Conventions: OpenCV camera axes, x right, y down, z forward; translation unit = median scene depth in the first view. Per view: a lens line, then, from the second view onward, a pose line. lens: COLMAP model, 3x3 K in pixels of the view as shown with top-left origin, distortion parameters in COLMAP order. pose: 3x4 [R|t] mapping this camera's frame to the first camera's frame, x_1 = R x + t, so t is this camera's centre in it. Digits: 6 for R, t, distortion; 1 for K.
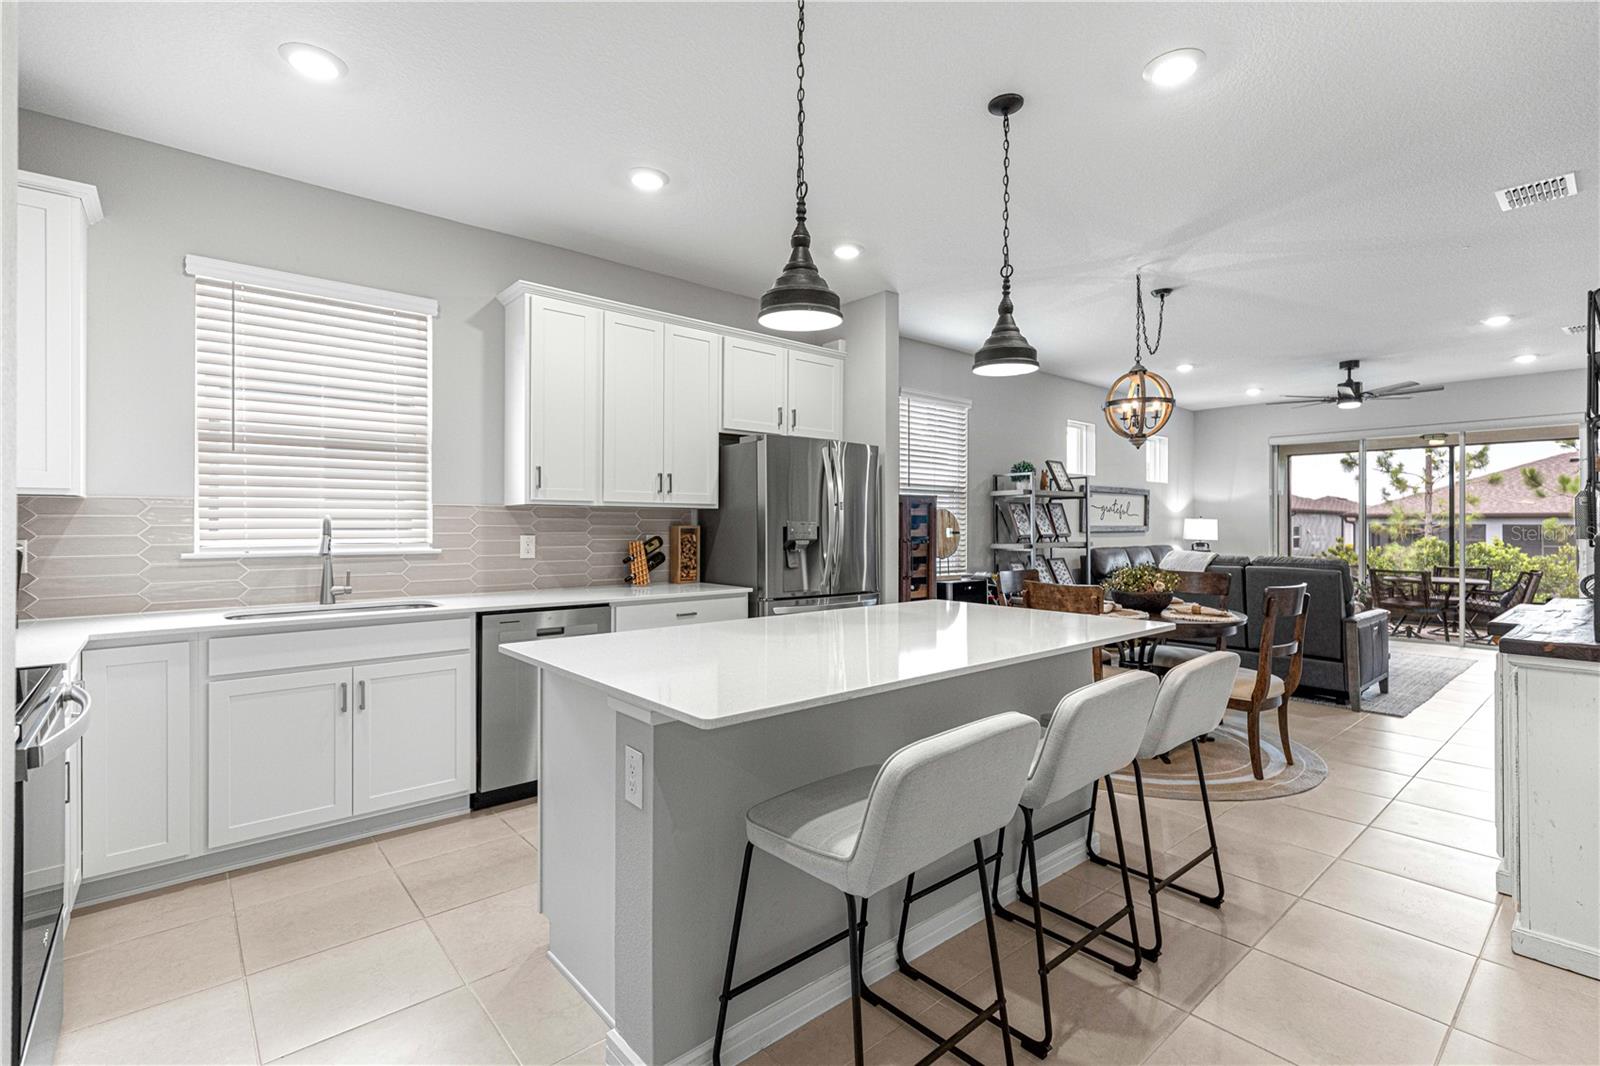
lens RADIAL K [[718.6, 0, 810.0], [0, 718.6, 518.6], [0, 0, 1]] dist [0.009210, -0.003228]
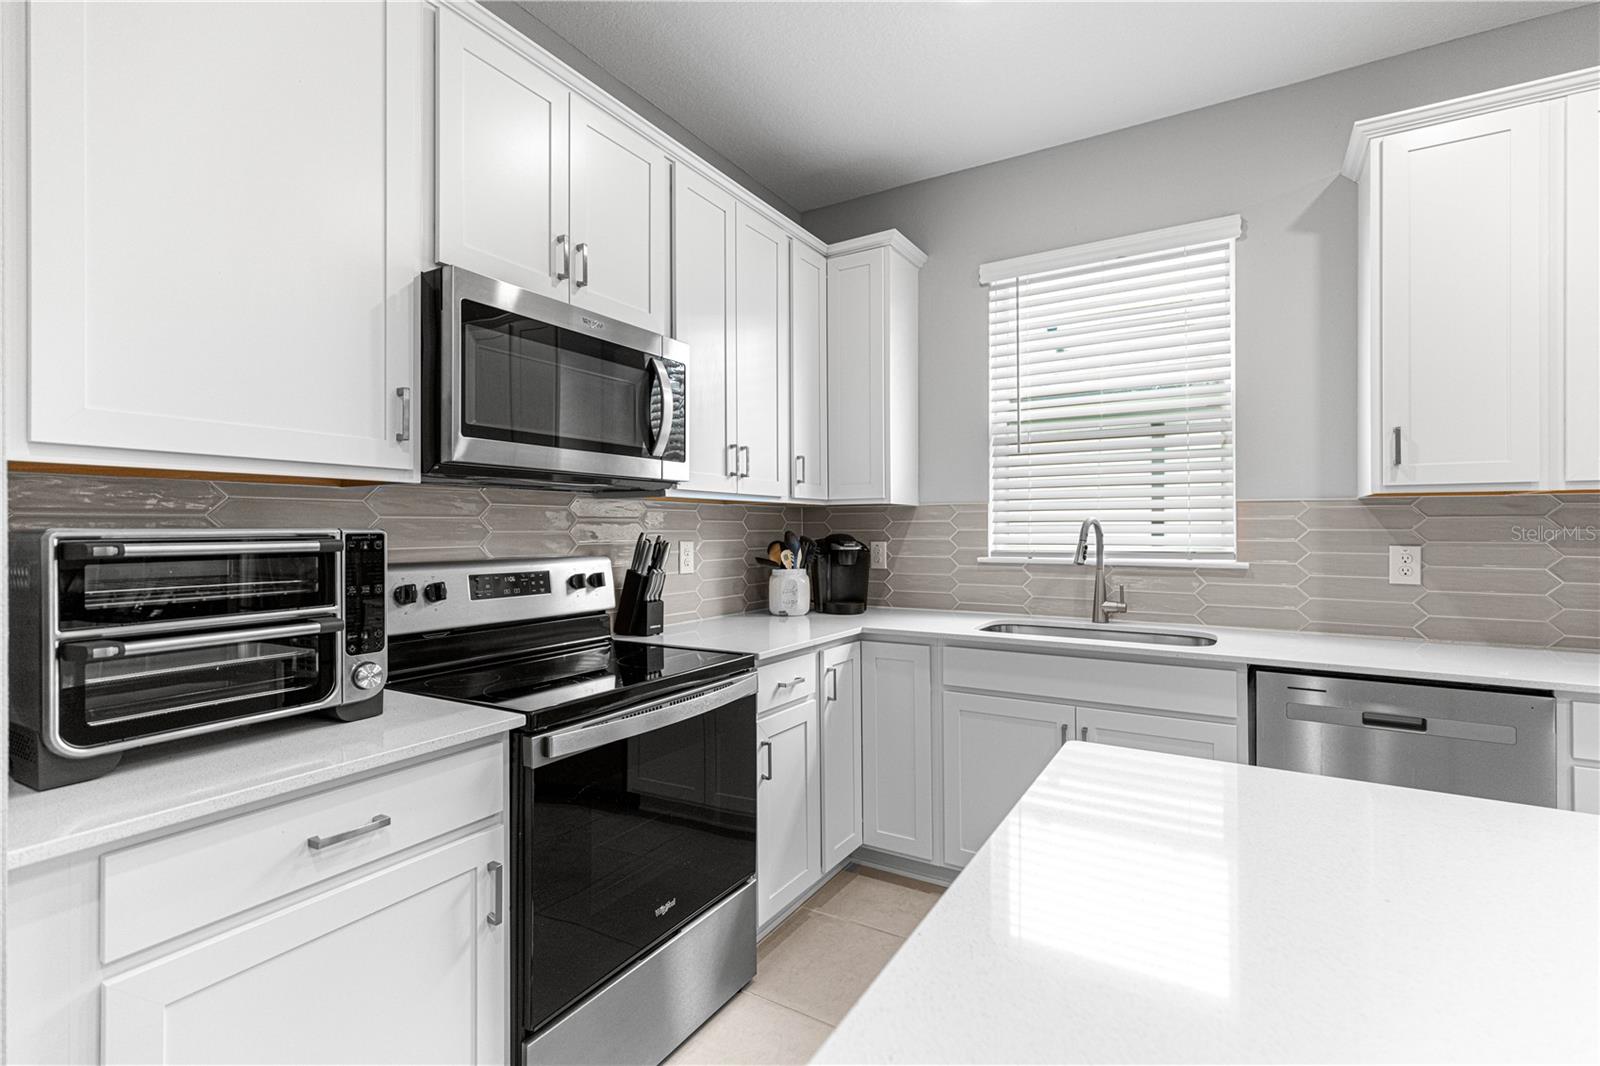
lens RADIAL K [[718.6, 0, 811.4], [0, 718.6, 527.8], [0, 0, 1]] dist [0.009210, -0.003228]
pose [[0.319670, -0.004673, -0.947518, 0.012047], [0.010023, 0.999949, -0.001550, 0.002479], [0.947476, -0.009002, 0.319700, 0.206553]]
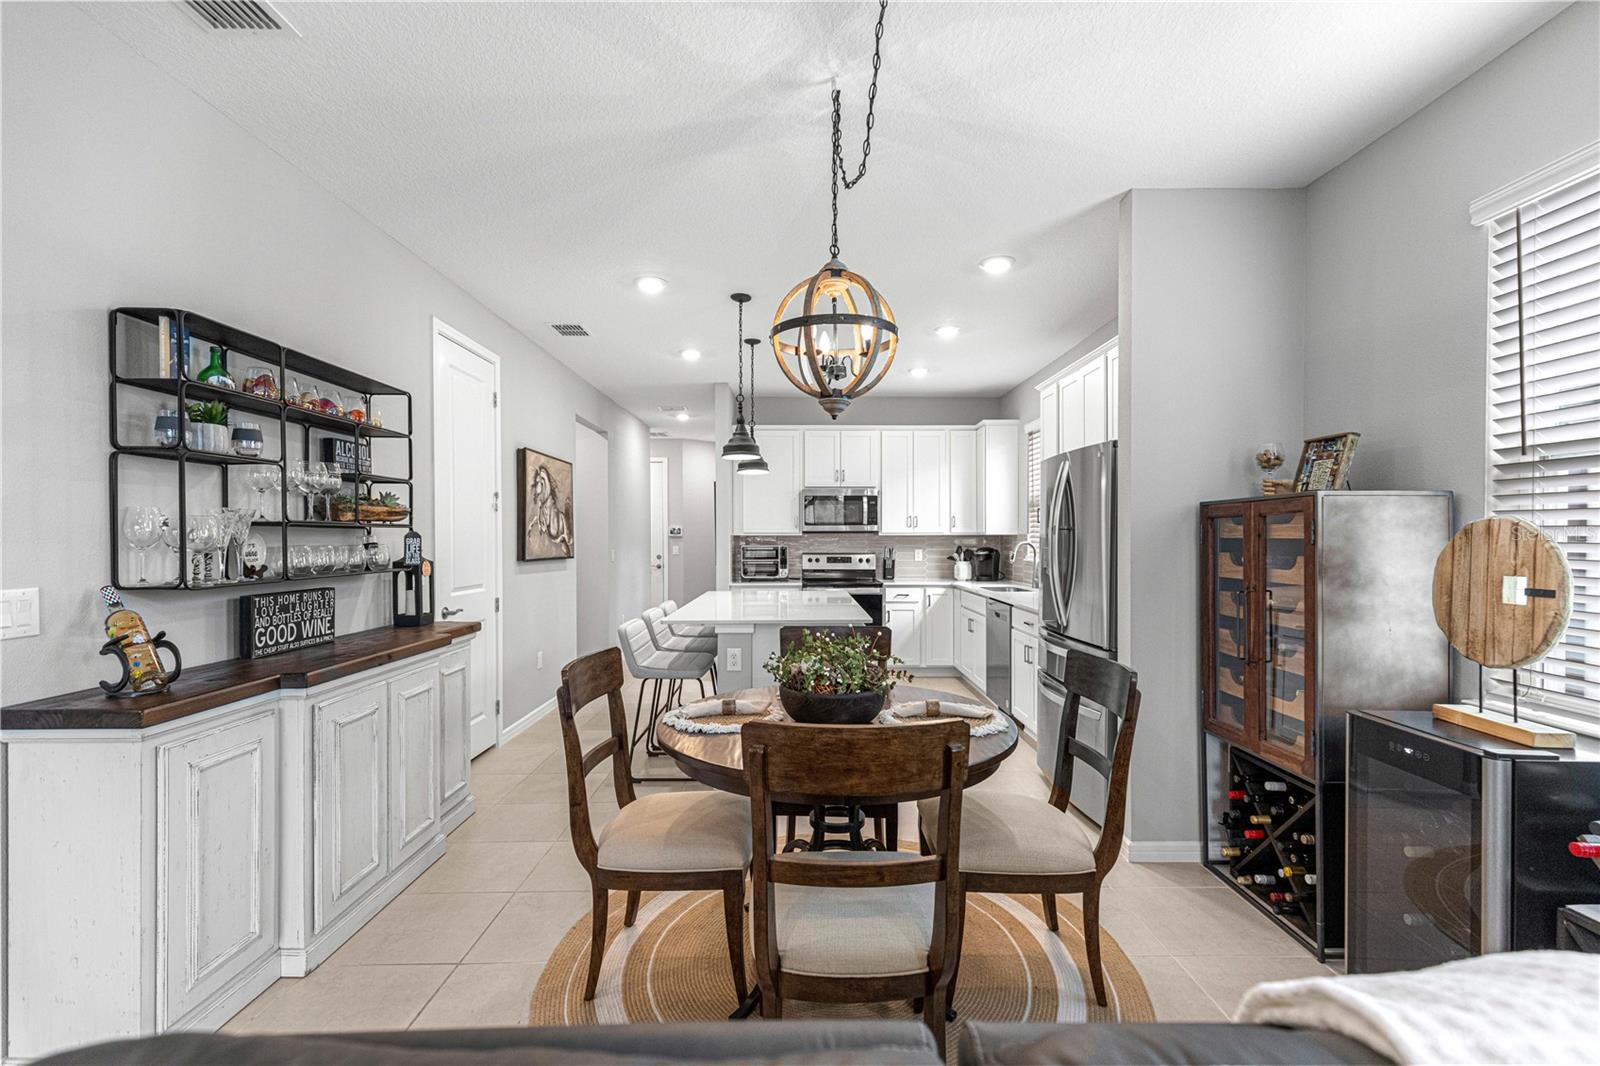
lens RADIAL K [[718.6, 0, 806.7], [0, 718.6, 542.3], [0, 0, 1]] dist [0.009210, -0.003228]
pose [[-0.646938, 0.005057, -0.762526, 0.593879], [0.007238, 0.999974, 0.000491, -0.004081], [0.762508, -0.005202, -0.646957, 0.895617]]
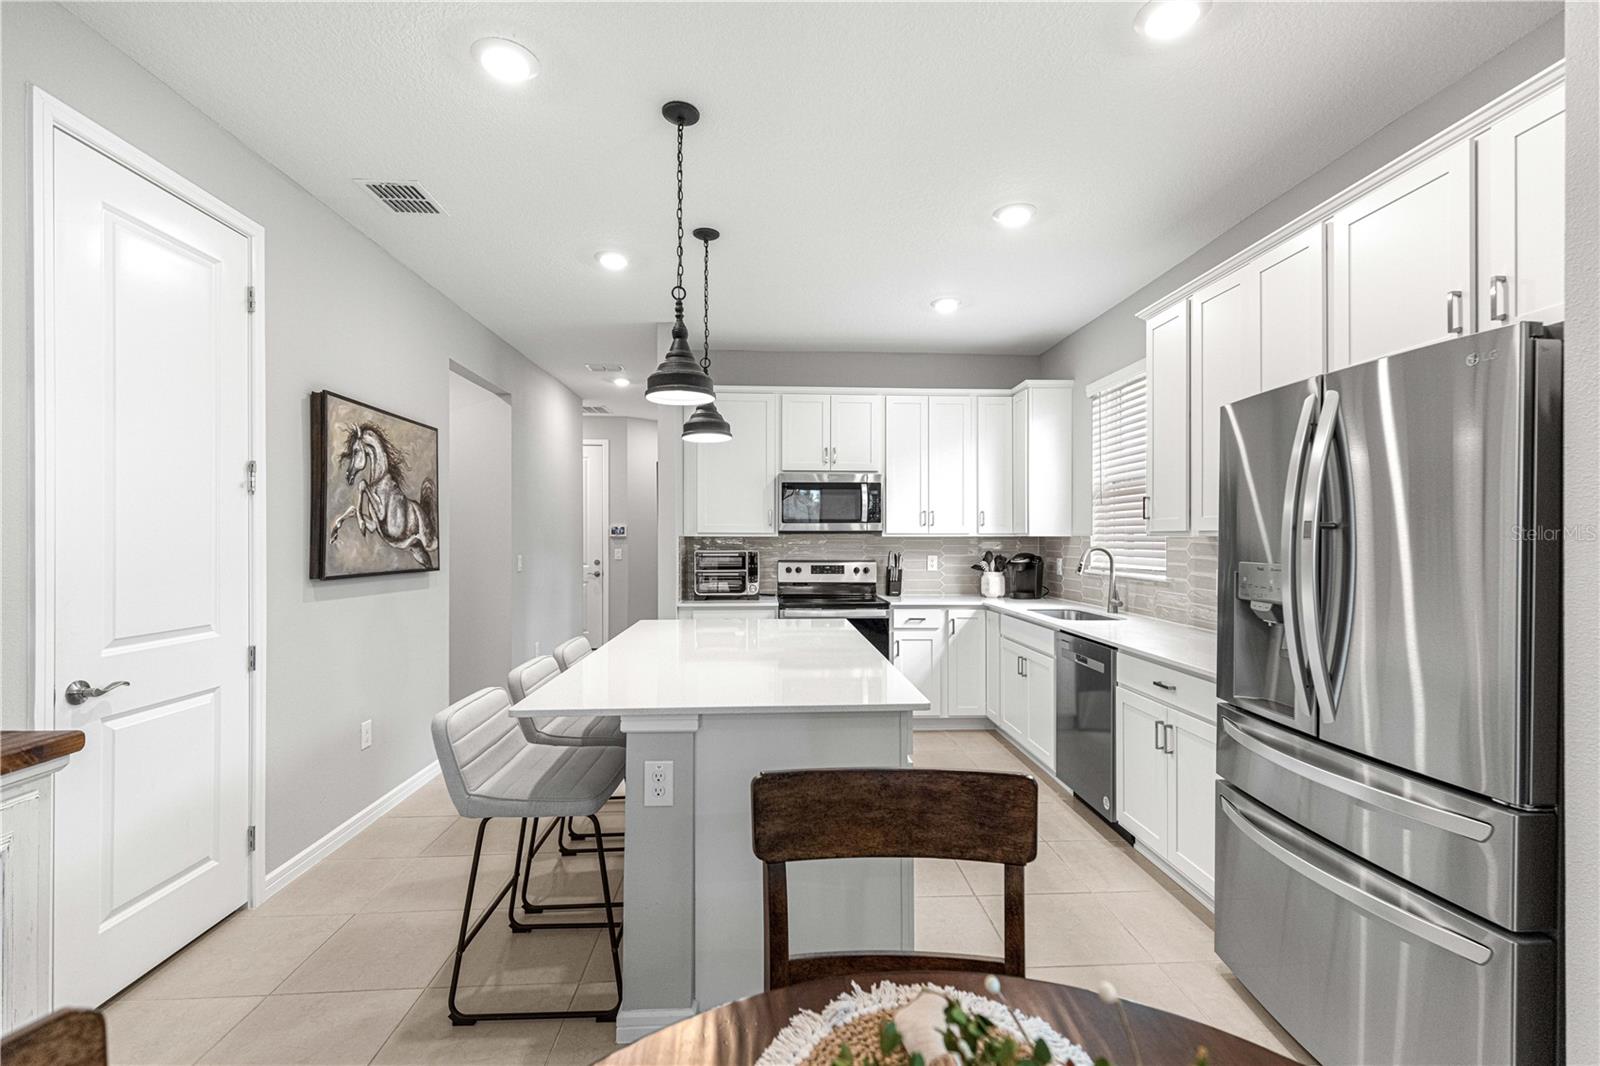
lens RADIAL K [[718.6, 0, 808.6], [0, 718.6, 534.5], [0, 0, 1]] dist [0.009210, -0.003228]
pose [[-0.608775, -0.004524, -0.793330, 0.374042], [0.005271, 0.999939, -0.009746, -0.008657], [0.793325, -0.010115, -0.608714, 0.692261]]
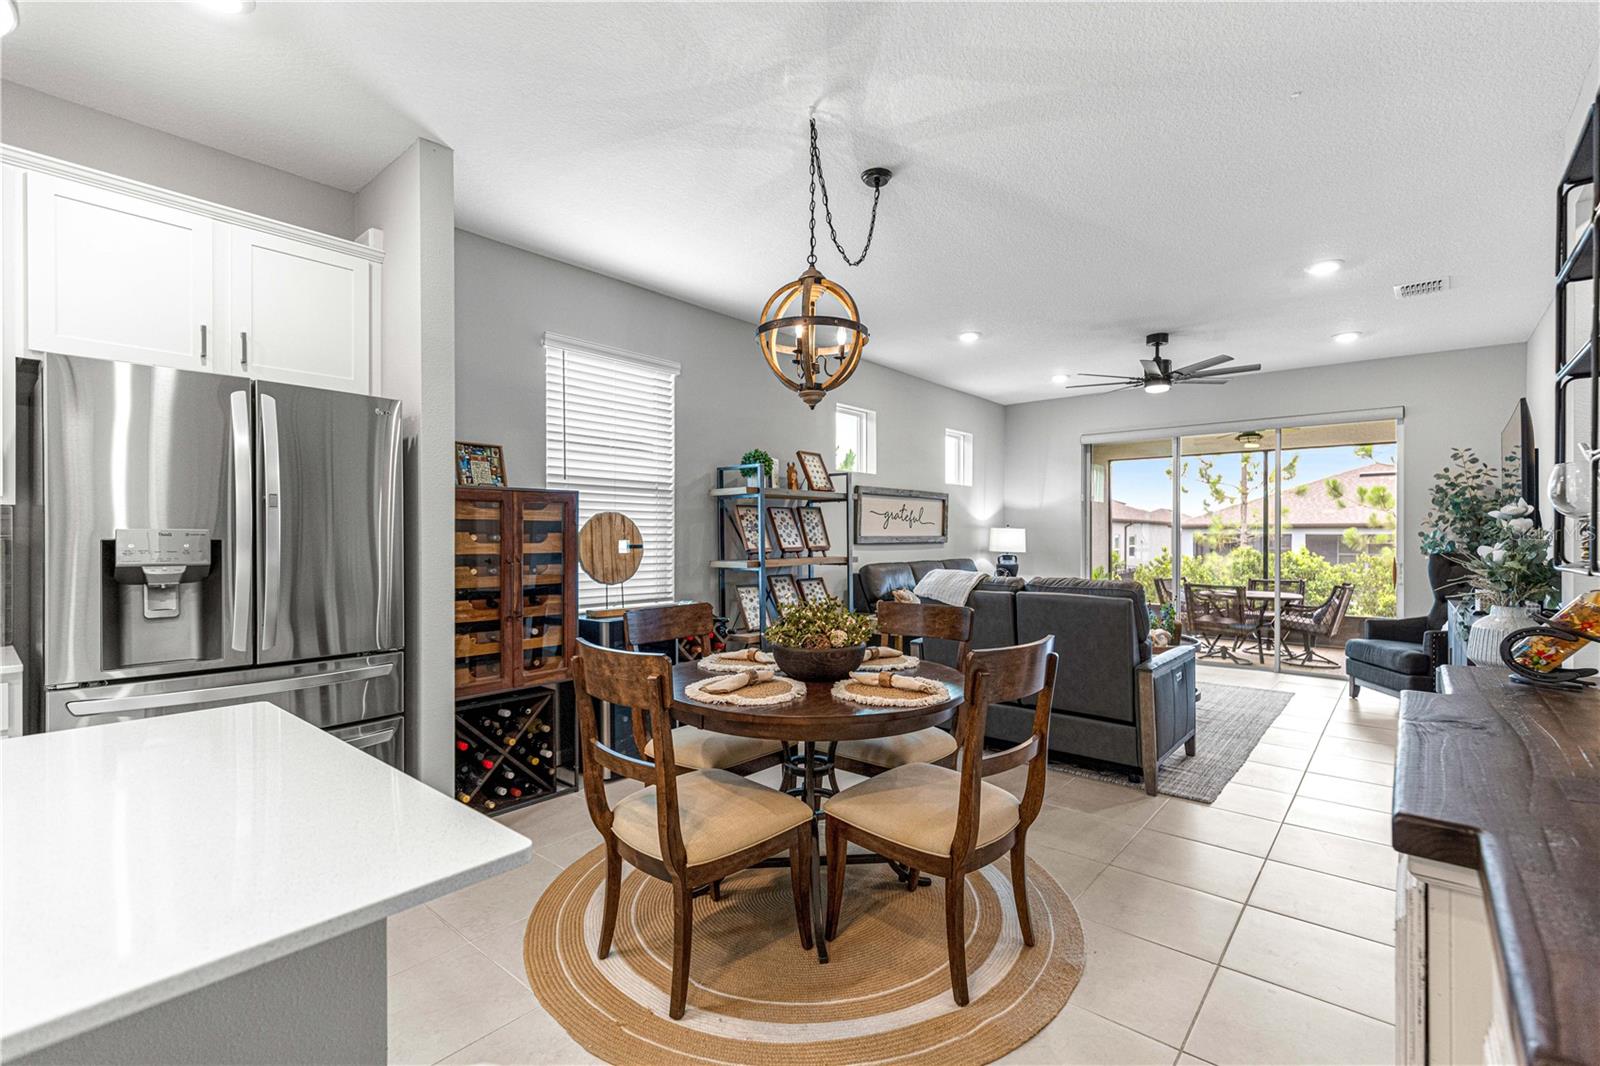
lens RADIAL K [[718.6, 0, 801.8], [0, 718.6, 531.5], [0, 0, 1]] dist [0.009210, -0.003228]
pose [[0.987657, -0.001061, 0.156631, 0.235123], [0.000609, 0.999996, 0.002932, 0.002832], [-0.156633, -0.002801, 0.987653, 0.271771]]
